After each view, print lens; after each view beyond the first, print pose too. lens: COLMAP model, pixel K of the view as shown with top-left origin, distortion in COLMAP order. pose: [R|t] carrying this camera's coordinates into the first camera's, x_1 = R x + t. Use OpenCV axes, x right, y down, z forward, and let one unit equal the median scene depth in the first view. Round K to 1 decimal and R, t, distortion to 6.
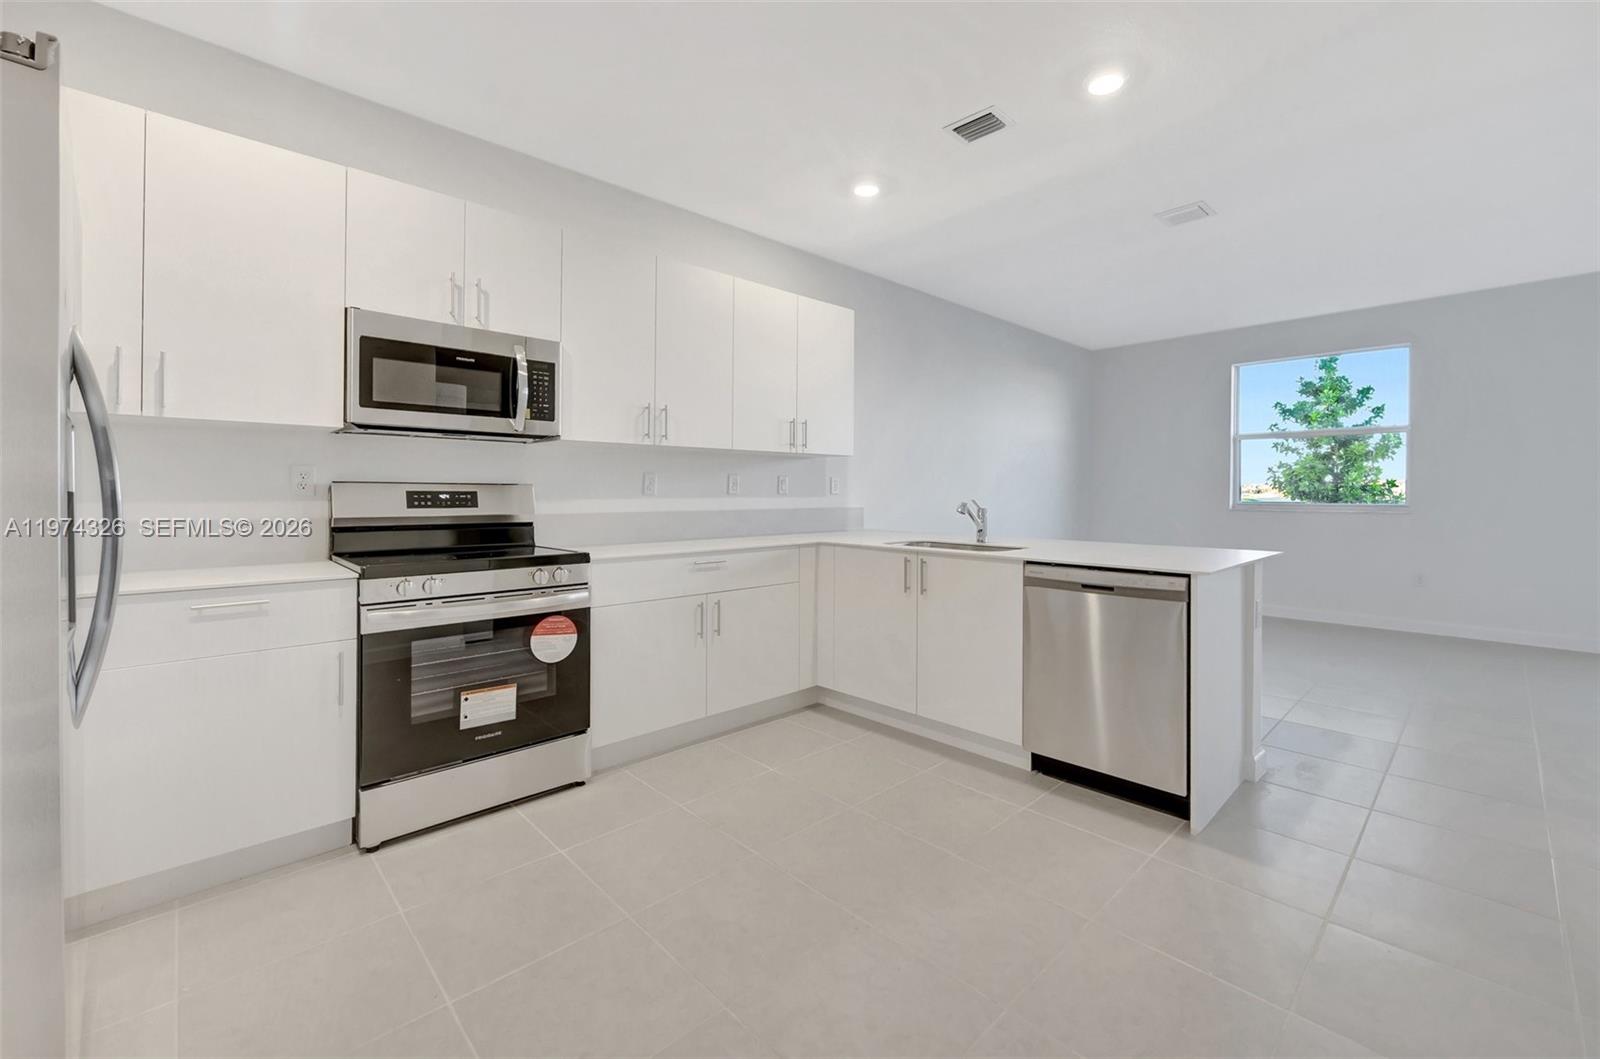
lens RADIAL K [[671.4, 0, 808.3], [0, 671.4, 488.9], [0, 0, 1]] dist [0.014375, -0.000040]
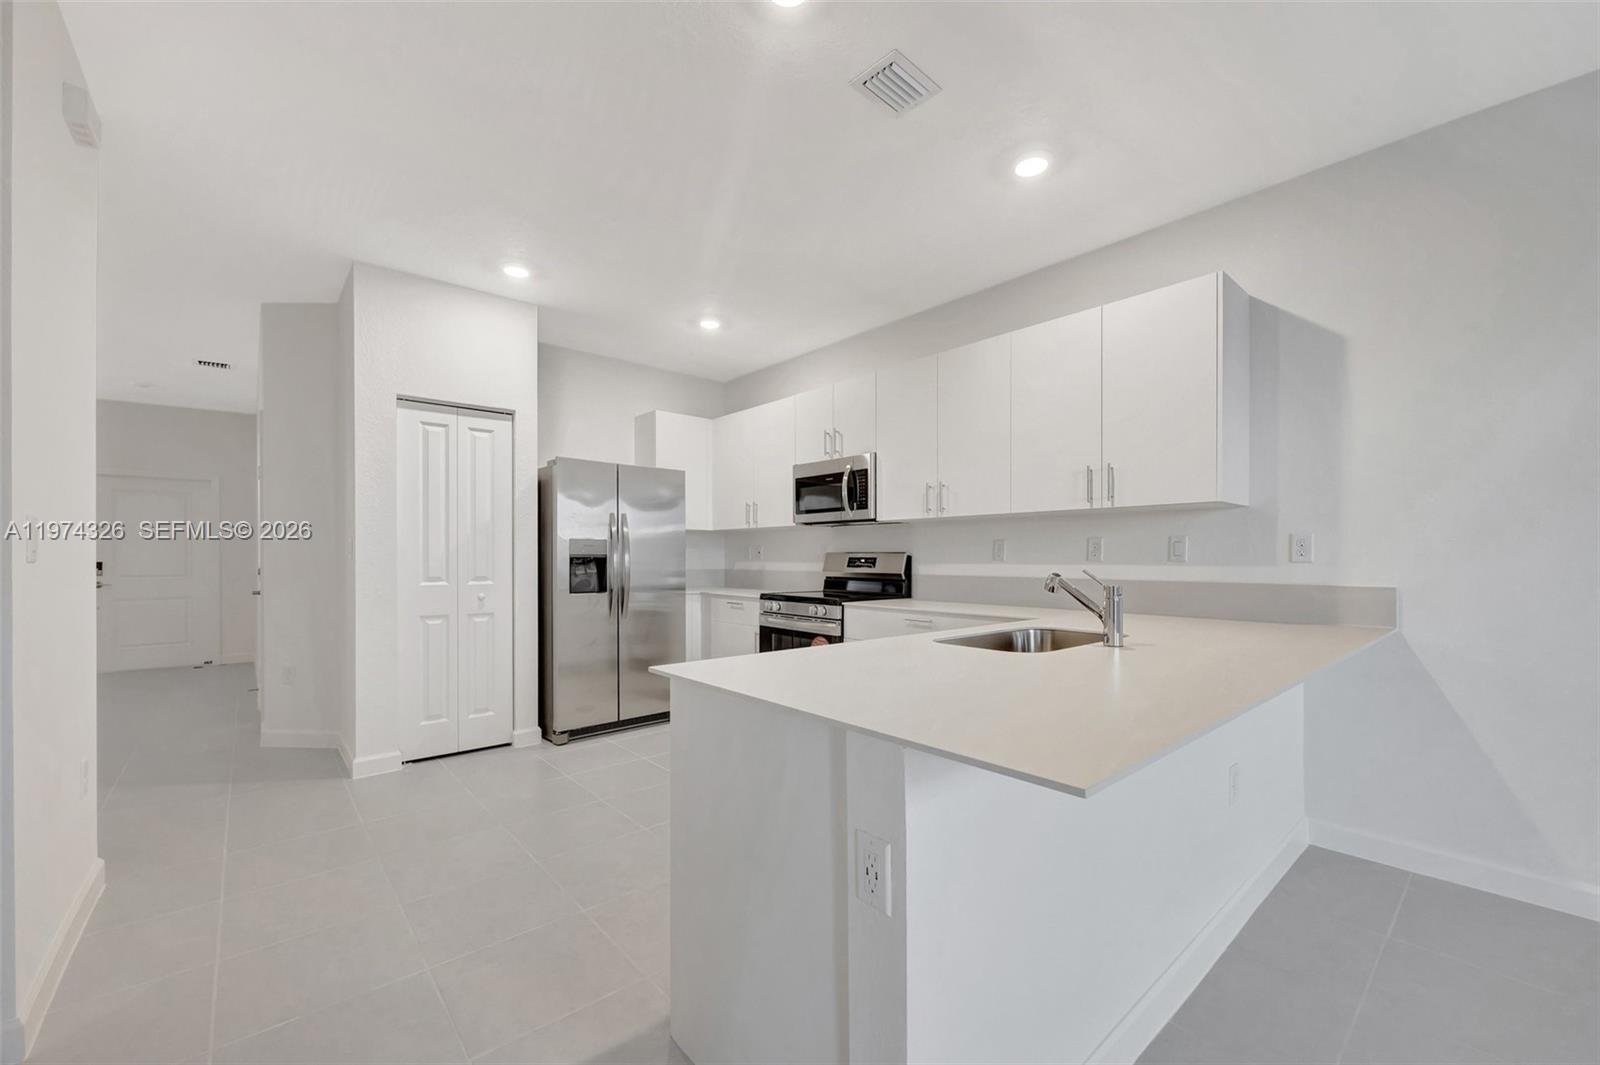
lens RADIAL K [[632.1, 0, 863.1], [0, 632.1, 555.7], [0, 0, 1]] dist [-0.000576, -0.000053]
pose [[-0.005957, -0.002919, -0.999978, 1.001439], [0.003558, 0.999989, -0.002940, 0.004246], [0.999976, -0.003575, -0.005946, 1.015929]]
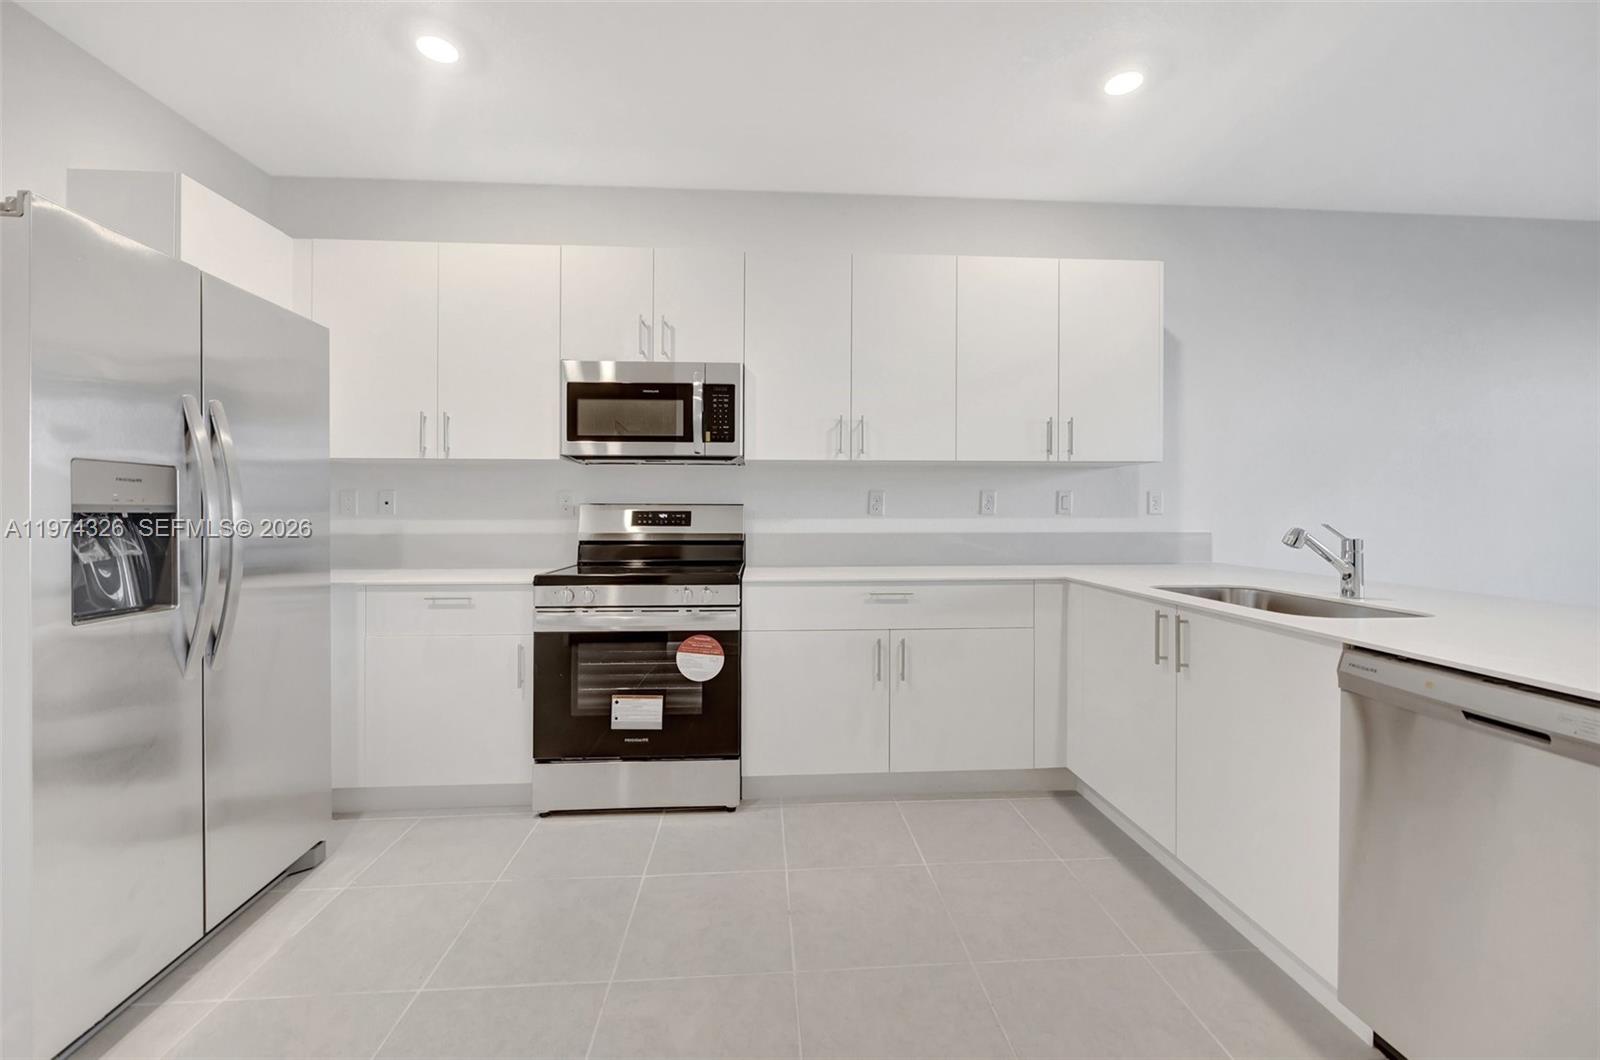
lens RADIAL K [[630.1, 0, 799.5], [0, 630.1, 504.1], [0, 0, 1]] dist [0.000989, 0.000320]
pose [[0.762862, -0.008582, -0.646505, 0.316080], [0.004481, 0.999958, -0.007986, 0.001329], [0.646546, 0.003195, 0.762868, 0.345764]]
